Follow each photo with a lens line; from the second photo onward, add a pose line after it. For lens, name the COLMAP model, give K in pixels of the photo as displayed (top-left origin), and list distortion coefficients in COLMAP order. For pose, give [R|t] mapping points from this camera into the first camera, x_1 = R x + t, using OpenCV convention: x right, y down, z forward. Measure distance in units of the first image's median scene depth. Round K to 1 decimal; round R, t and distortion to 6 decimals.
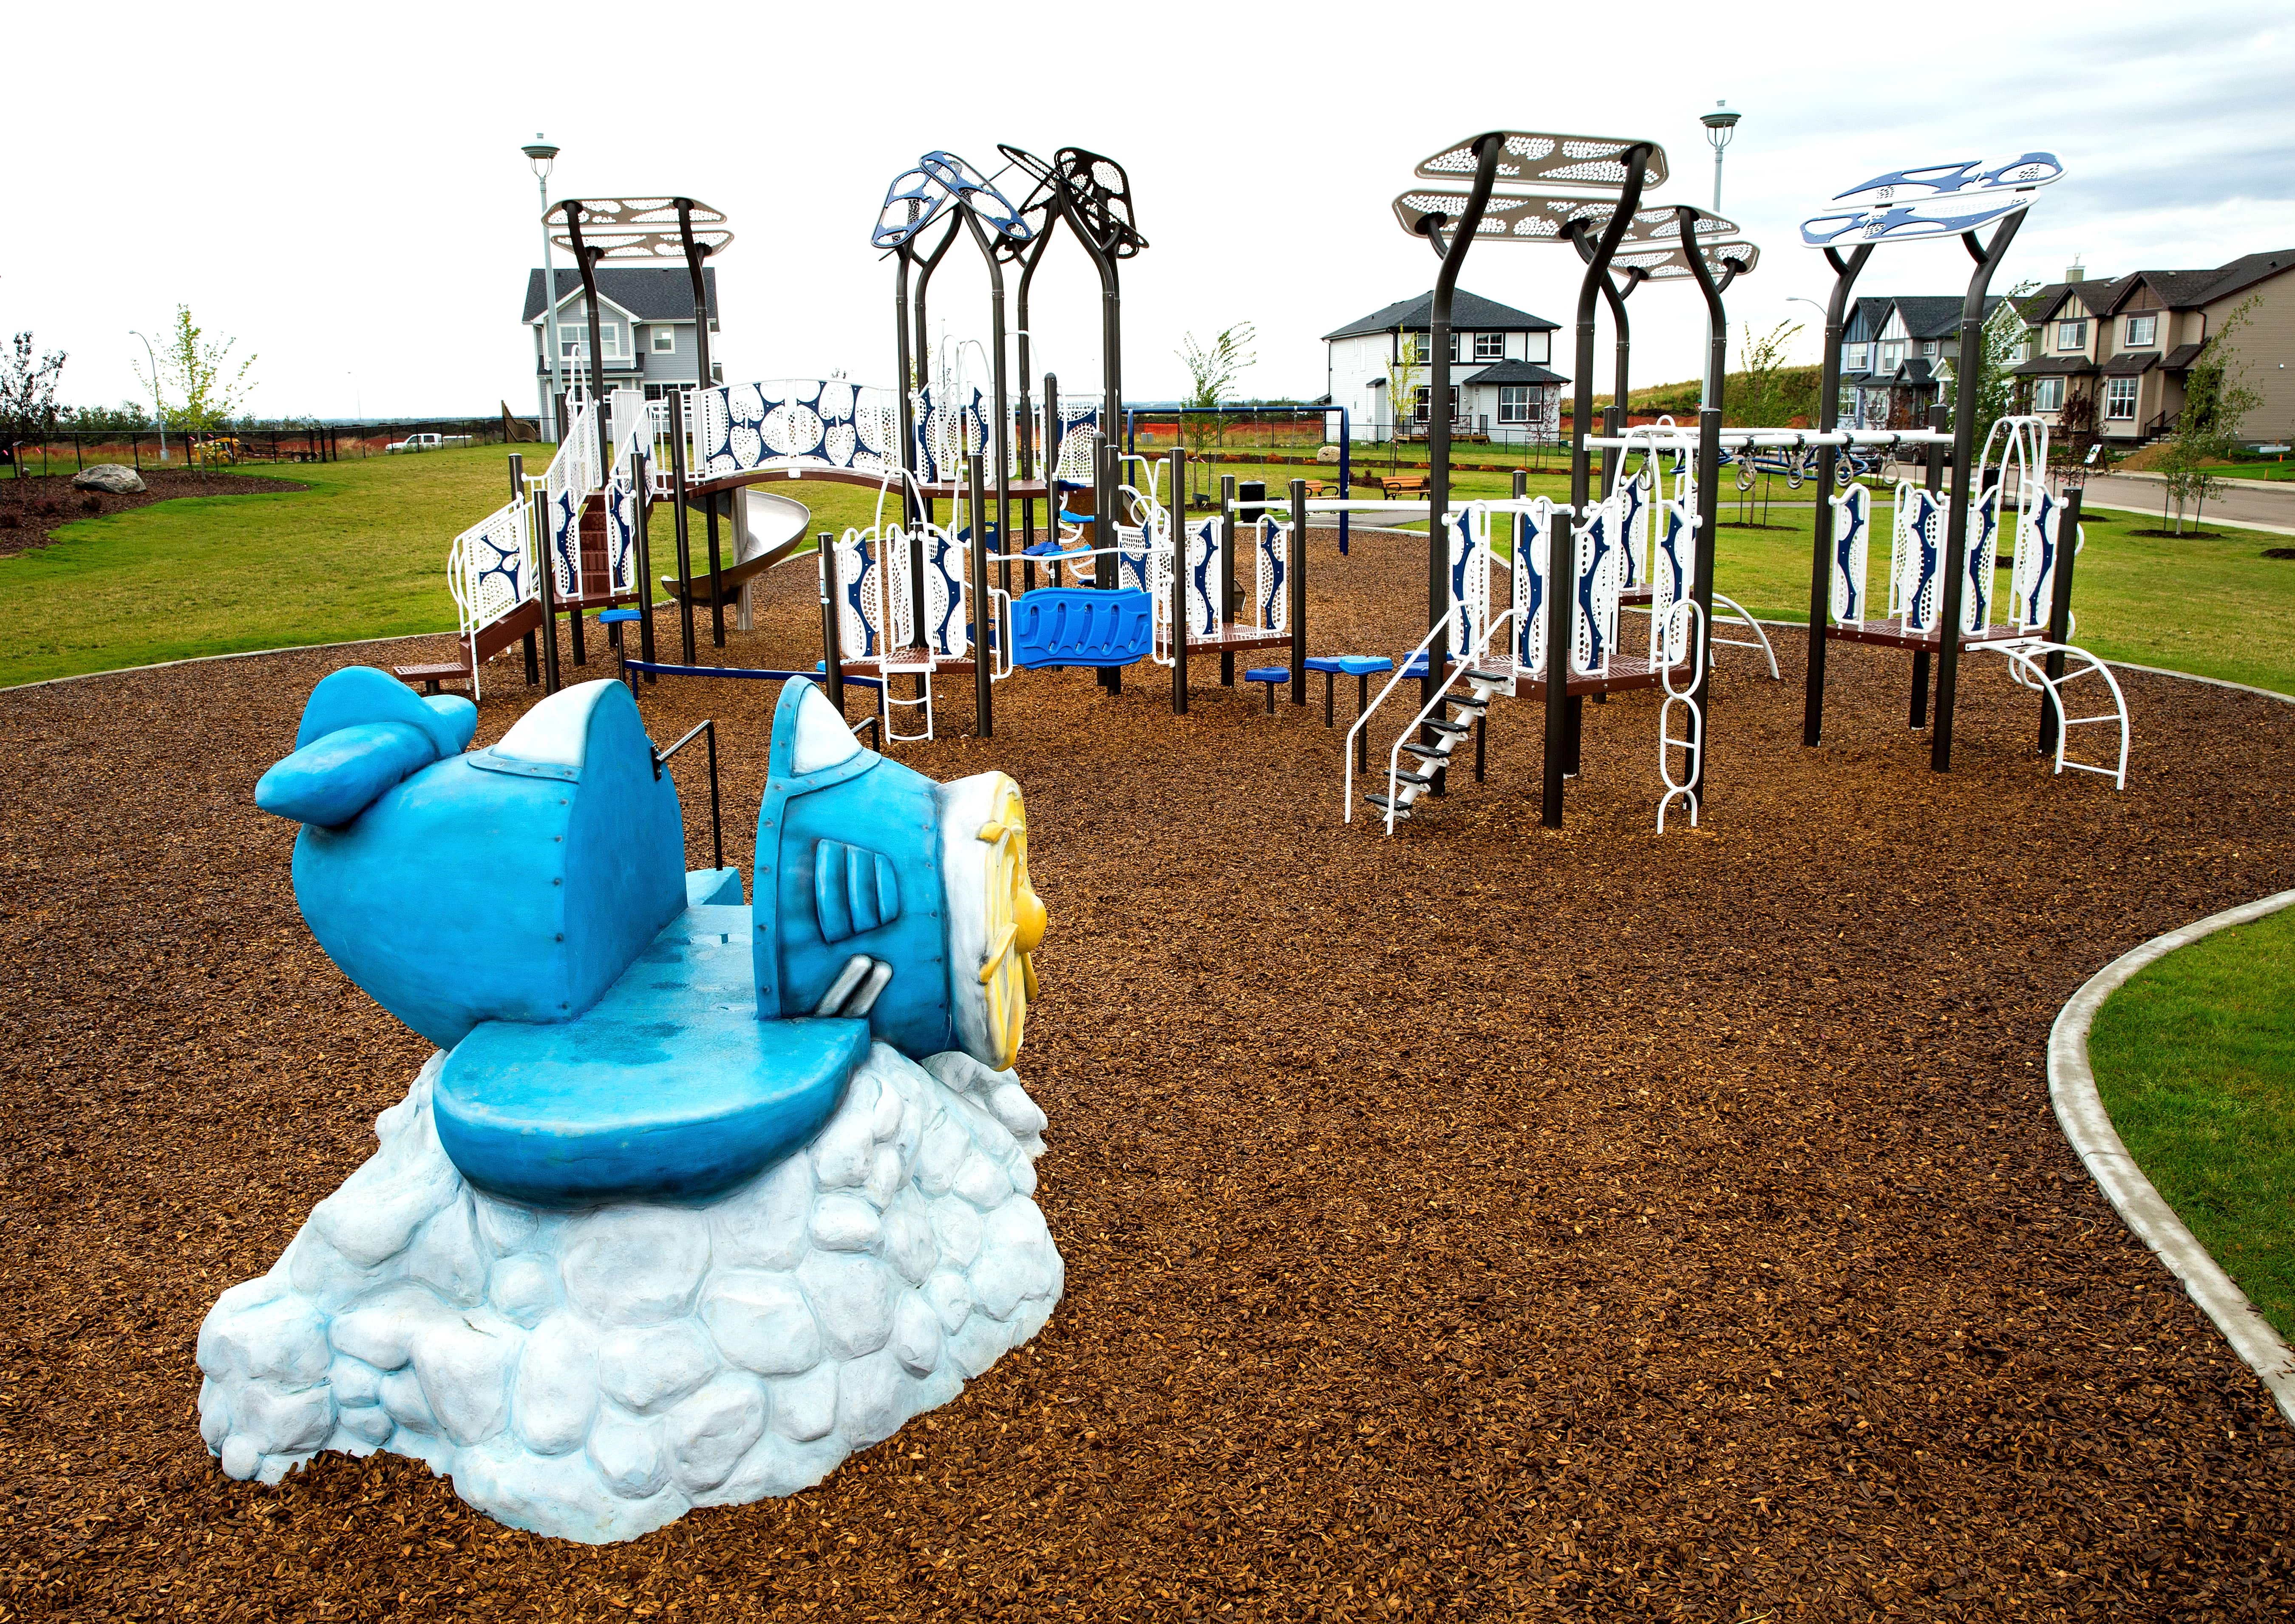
lens RADIAL K [[1857.3, 0, 1147.5], [0, 1857.3, 812.0], [0, 0, 1]] dist [-0.036993, -0.001676]
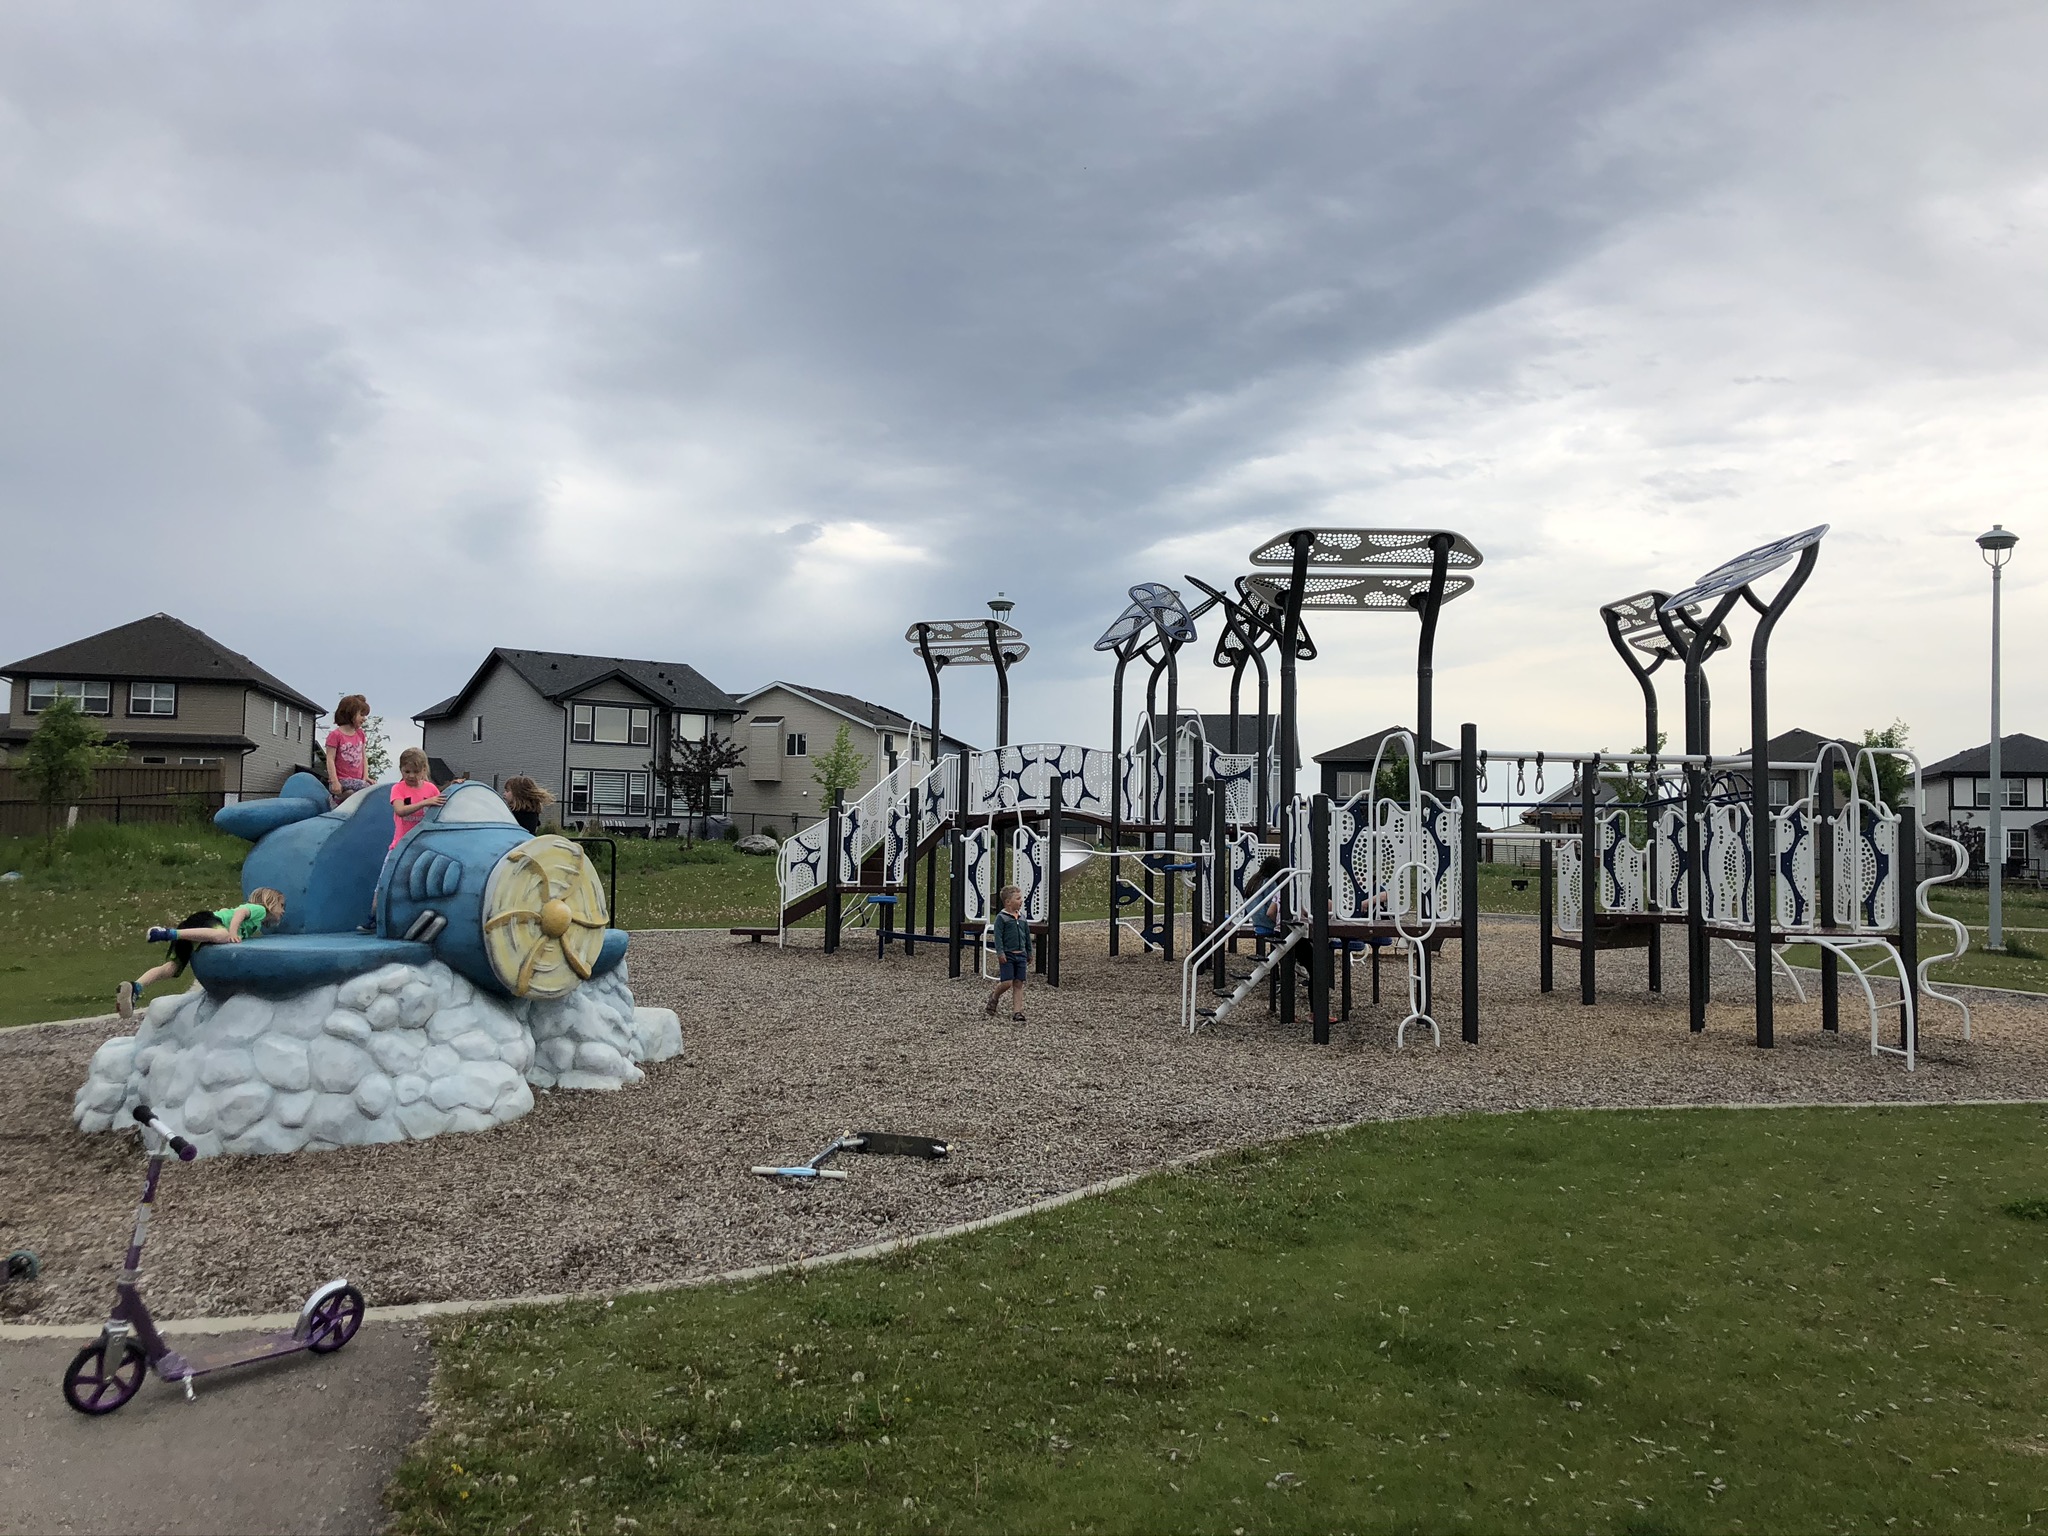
lens RADIAL K [[1670.7, 0, 1027.5], [0, 1670.7, 736.4], [0, 0, 1]] dist [0.019980, 0.001237]
pose [[0.907086, 0.002853, -0.420936, 0.379264], [-0.120510, 0.959883, -0.253183, 0.090204], [0.403327, 0.280386, 0.871040, -0.100995]]
